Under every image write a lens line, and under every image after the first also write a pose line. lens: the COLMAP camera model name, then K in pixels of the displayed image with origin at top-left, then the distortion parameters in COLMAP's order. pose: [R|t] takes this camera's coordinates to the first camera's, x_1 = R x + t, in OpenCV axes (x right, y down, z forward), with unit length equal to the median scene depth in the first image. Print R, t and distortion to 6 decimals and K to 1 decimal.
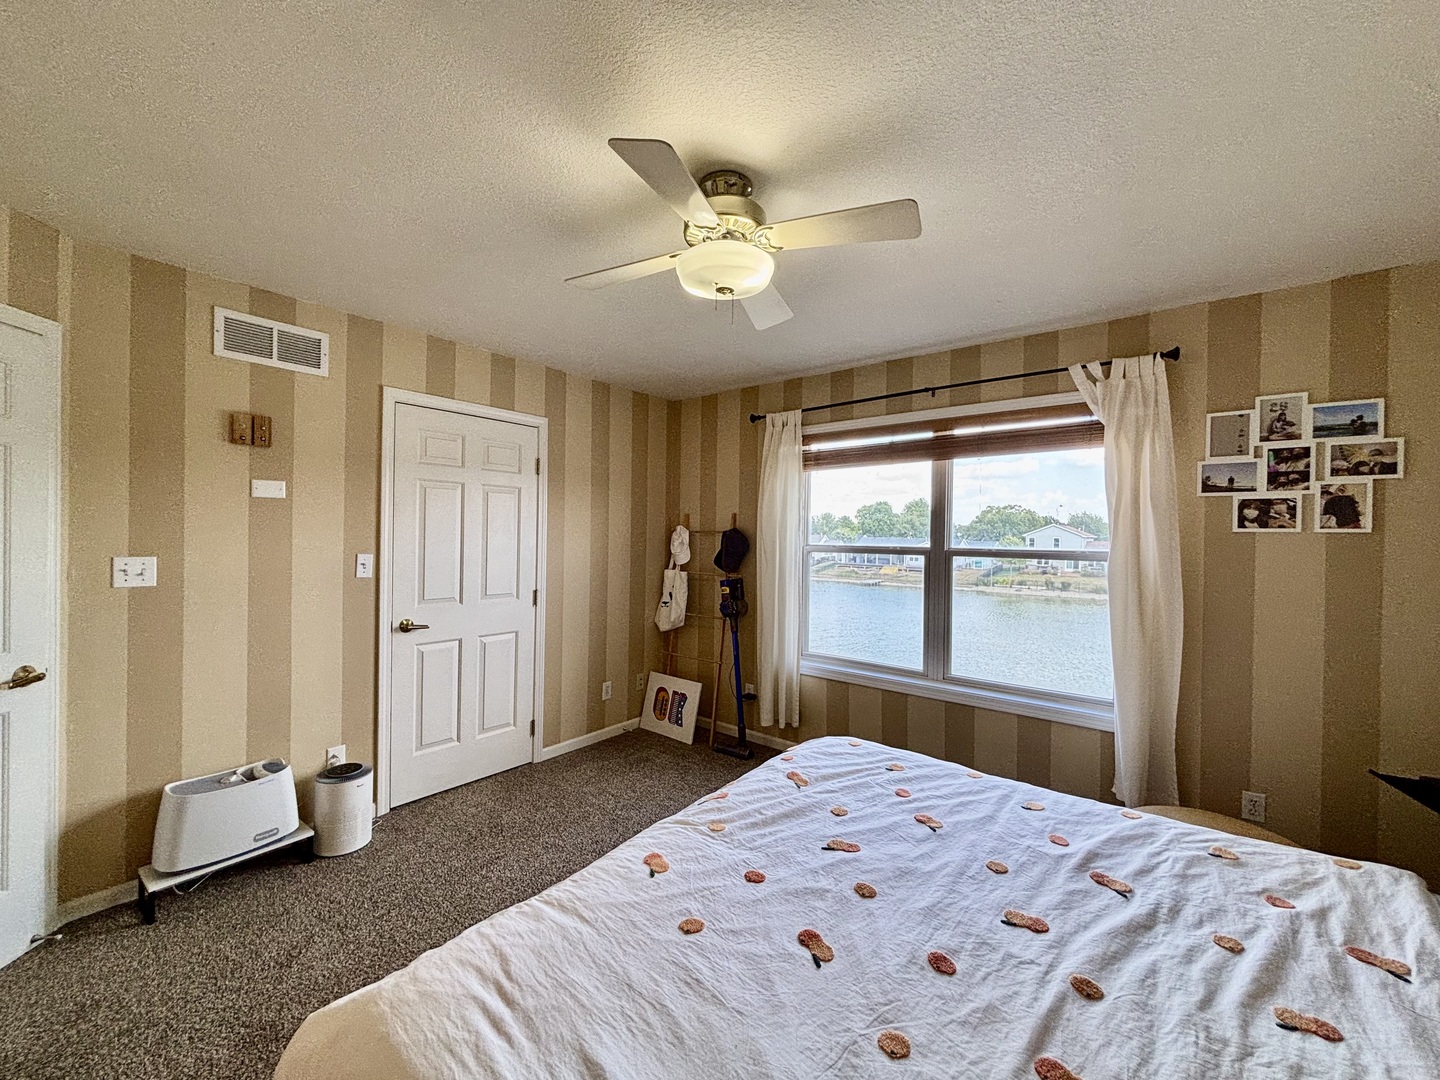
lens RADIAL K [[576.5, 0, 715.3], [0, 576.5, 530.9], [0, 0, 1]] dist [0.003134, 0.000407]
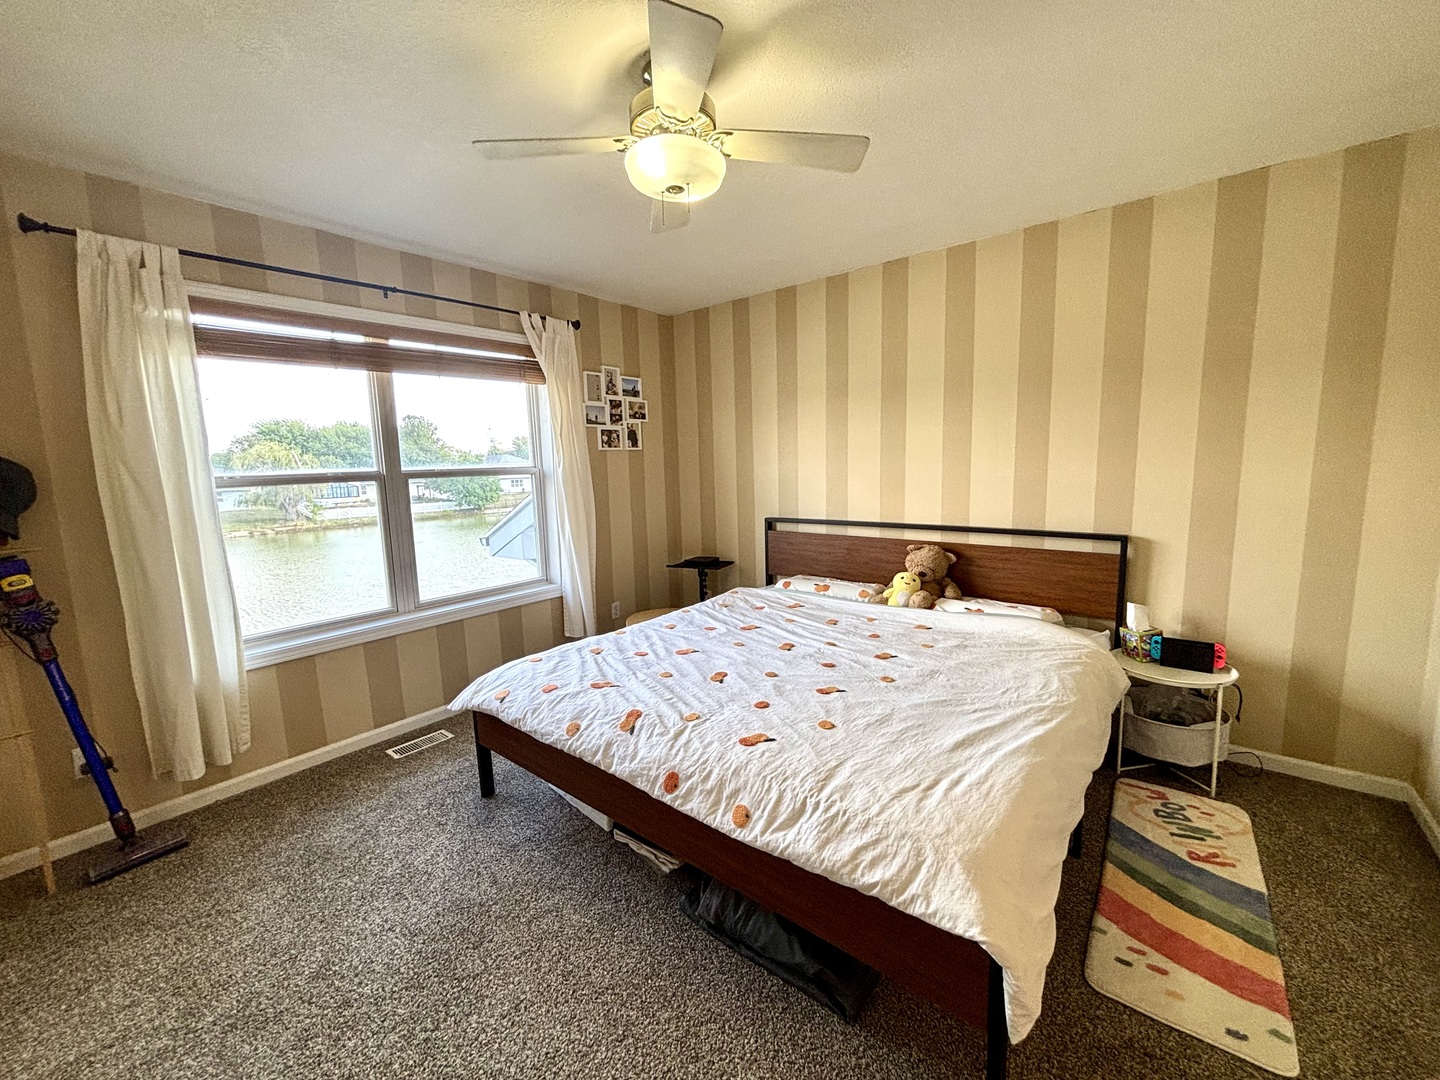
lens RADIAL K [[576.5, 0, 711.2], [0, 576.5, 538.1], [0, 0, 1]] dist [0.003134, 0.000407]
pose [[0.012887, -0.147627, 0.988959, -0.731236], [0.023609, 0.988811, 0.147297, 0.015877], [-0.999638, 0.021450, 0.016228, 0.674399]]
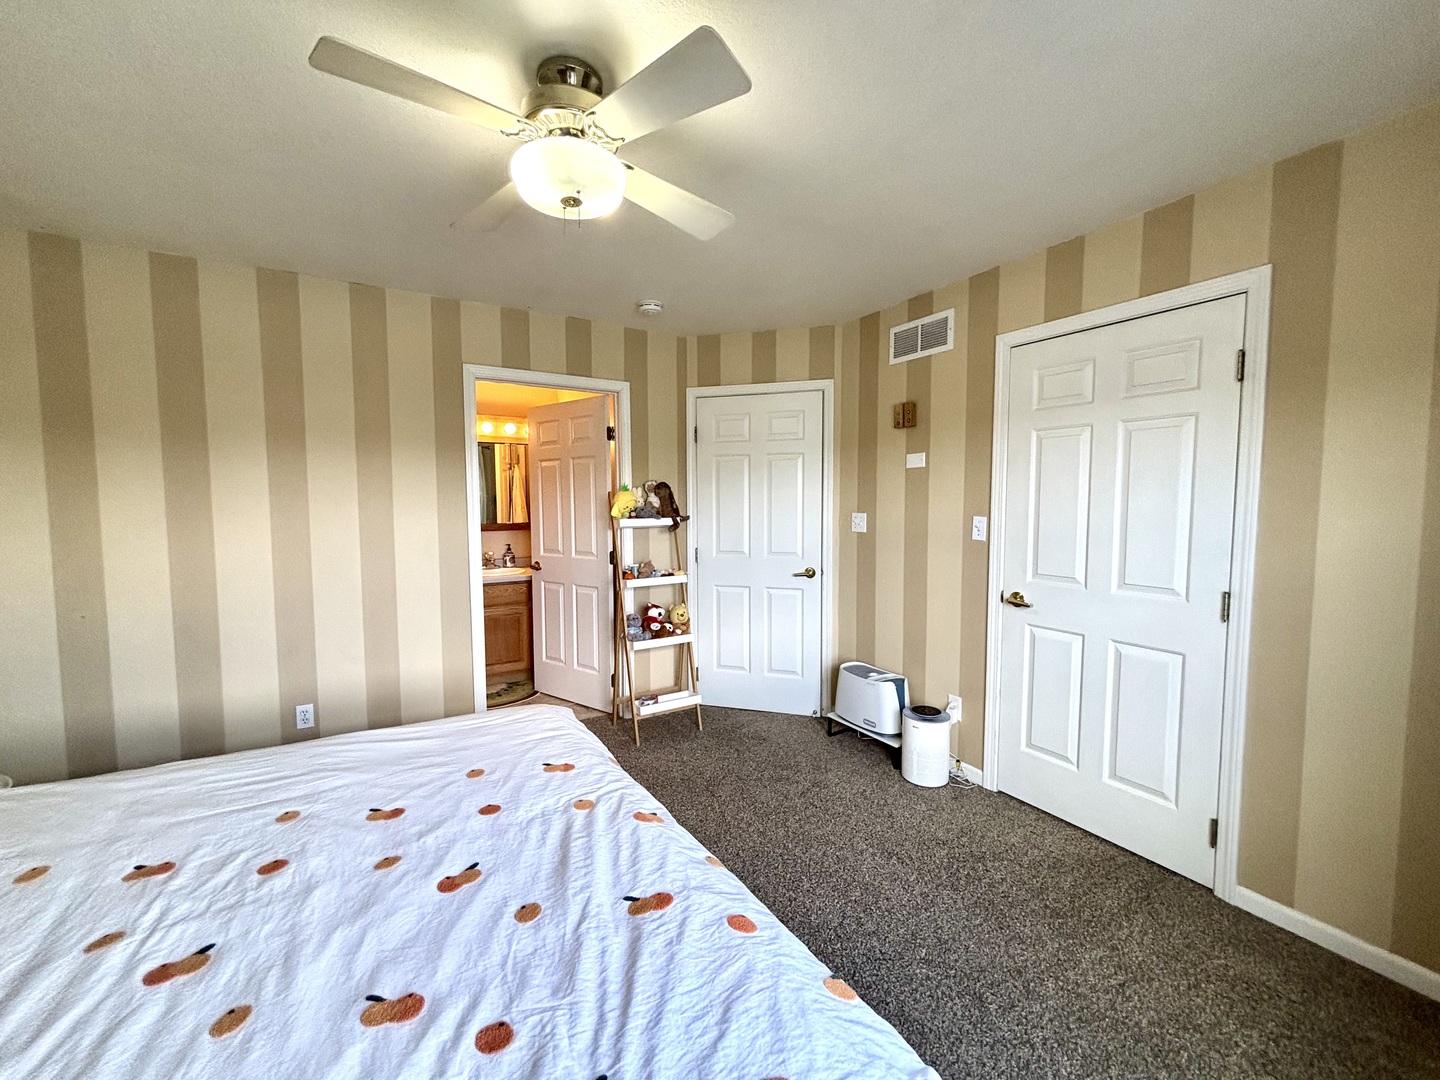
lens RADIAL K [[576.5, 0, 717.3], [0, 576.5, 535.9], [0, 0, 1]] dist [0.003134, 0.000407]
pose [[-0.339009, 0.043694, -0.939768, 0.557509], [0.002053, 0.998953, 0.045705, 0.032286], [0.940781, 0.013566, -0.338744, 1.081326]]
